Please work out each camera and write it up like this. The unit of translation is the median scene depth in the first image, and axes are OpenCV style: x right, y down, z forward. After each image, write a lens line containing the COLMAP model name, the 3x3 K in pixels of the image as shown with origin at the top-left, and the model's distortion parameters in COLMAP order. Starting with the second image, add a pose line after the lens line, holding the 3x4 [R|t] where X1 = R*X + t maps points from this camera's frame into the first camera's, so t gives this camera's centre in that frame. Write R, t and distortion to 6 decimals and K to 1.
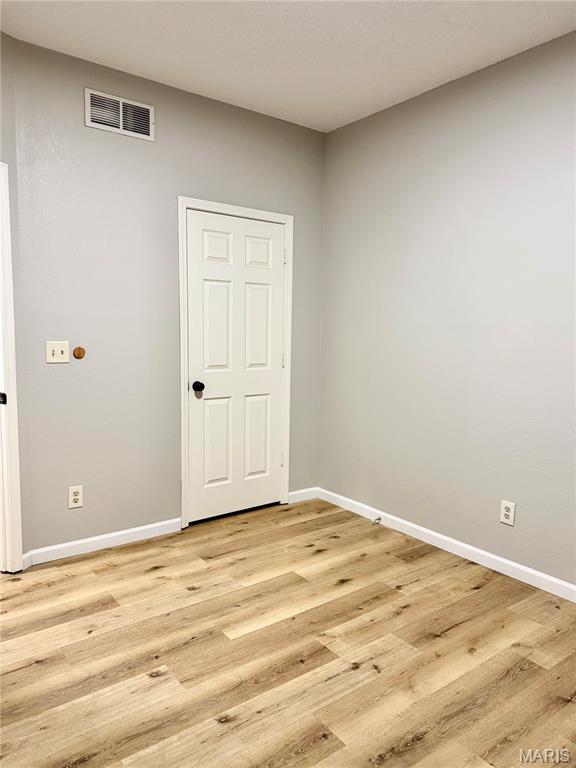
lens RADIAL K [[539.6, 0, 284.5], [0, 539.6, 382.8], [0, 0, 1]] dist [0.030083, -0.035473]
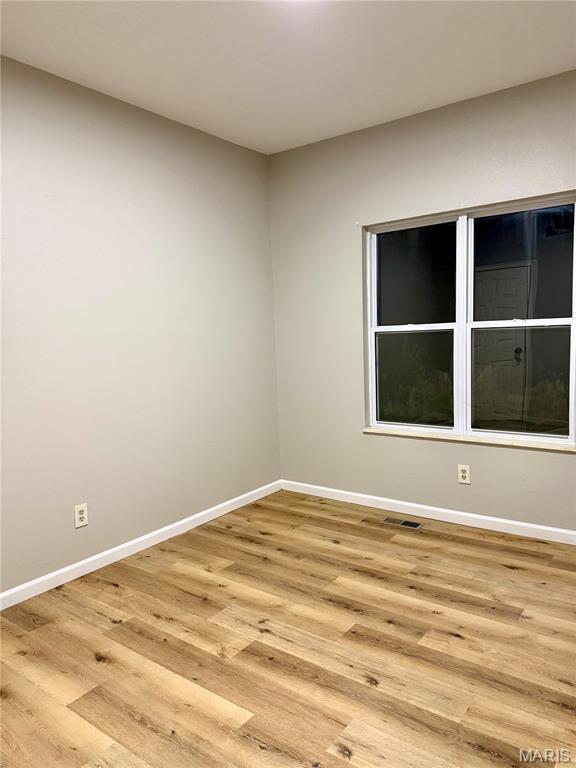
lens RADIAL K [[537.9, 0, 288.0], [0, 537.9, 384.0], [0, 0, 1]] dist [0.055996, -0.085928]
pose [[-0.284901, -0.099843, 0.953343, -0.880819], [0.131207, 0.981138, 0.141964, -0.137645], [-0.949535, 0.165531, -0.266427, 1.122045]]
